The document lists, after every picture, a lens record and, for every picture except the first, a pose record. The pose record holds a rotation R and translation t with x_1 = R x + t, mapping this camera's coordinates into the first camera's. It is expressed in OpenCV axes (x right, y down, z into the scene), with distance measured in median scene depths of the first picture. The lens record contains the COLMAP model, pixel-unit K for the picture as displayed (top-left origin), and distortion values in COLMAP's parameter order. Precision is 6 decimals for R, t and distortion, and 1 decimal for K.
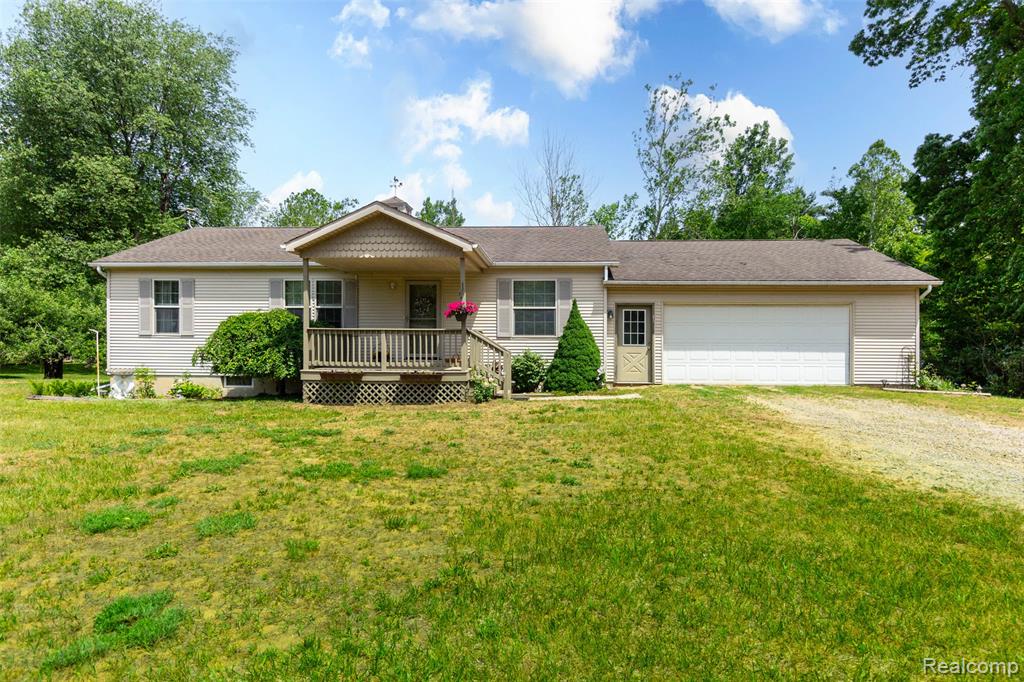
lens RADIAL K [[573.6, 0, 512.0], [0, 573.6, 341.0], [0, 0, 1]] dist [-0.001924, -0.000819]
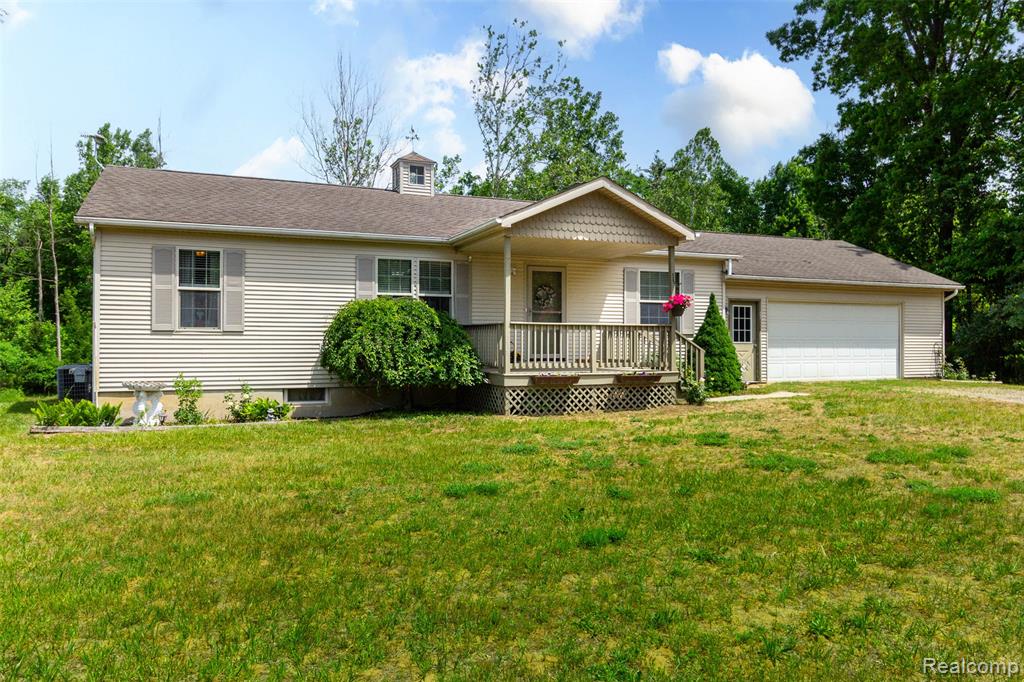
lens RADIAL K [[761.2, 0, 512.6], [0, 761.2, 356.8], [0, 0, 1]] dist [0.002535, -0.001233]
pose [[0.894431, -0.012353, 0.447036, -0.710639], [0.003342, 0.999775, 0.020938, 0.003030], [-0.447194, -0.017234, 0.894271, 0.029257]]
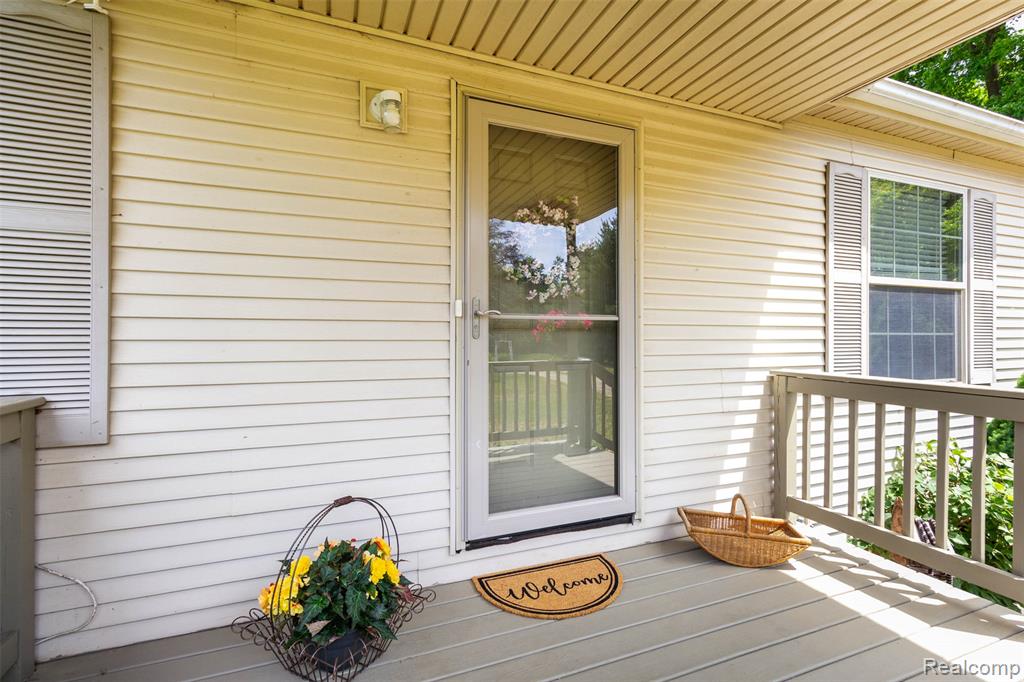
lens RADIAL K [[497.8, 0, 512.8], [0, 497.8, 332.3], [0, 0, 1]] dist [-0.001915, -0.000679]
pose [[0.892348, -0.002697, 0.451340, -0.245270], [0.000022, 0.999982, 0.005932, -0.035604], [-0.451348, -0.005283, 0.892332, 0.880222]]
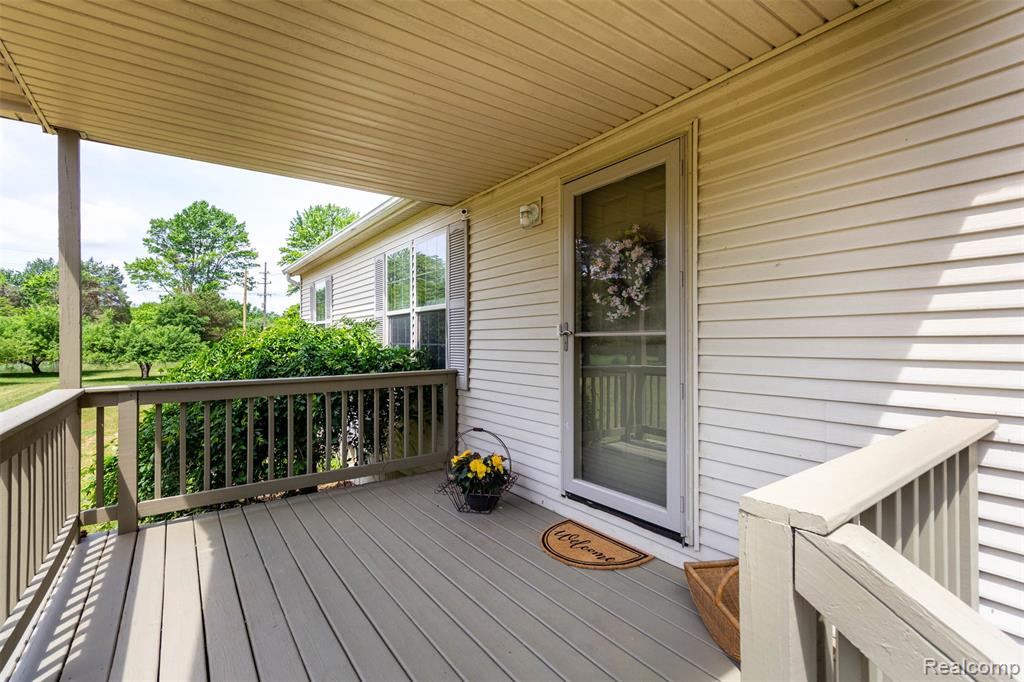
lens RADIAL K [[478.9, 0, 512.0], [0, 478.9, 341.0], [0, 0, 1]] dist [-0.000431, 0.000012]
pose [[0.632598, -0.009823, -0.774418, -0.038341], [0.008648, 0.999947, -0.005619, -0.036097], [0.774432, -0.003142, 0.632650, 0.869875]]
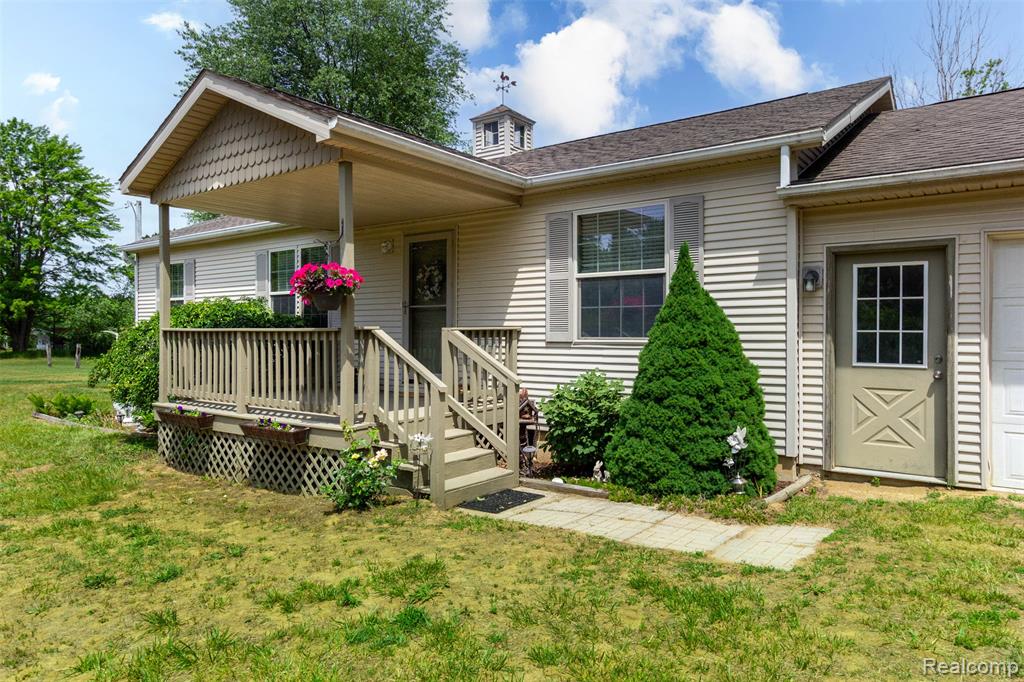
lens RADIAL K [[661.2, 0, 512.0], [0, 661.2, 341.0], [0, 0, 1]] dist [-0.004446, -0.000376]
pose [[0.841271, 0.000957, -0.540613, 0.239607], [0.005845, 0.999924, 0.010866, -0.013435], [0.540582, -0.012301, 0.841201, 0.545823]]
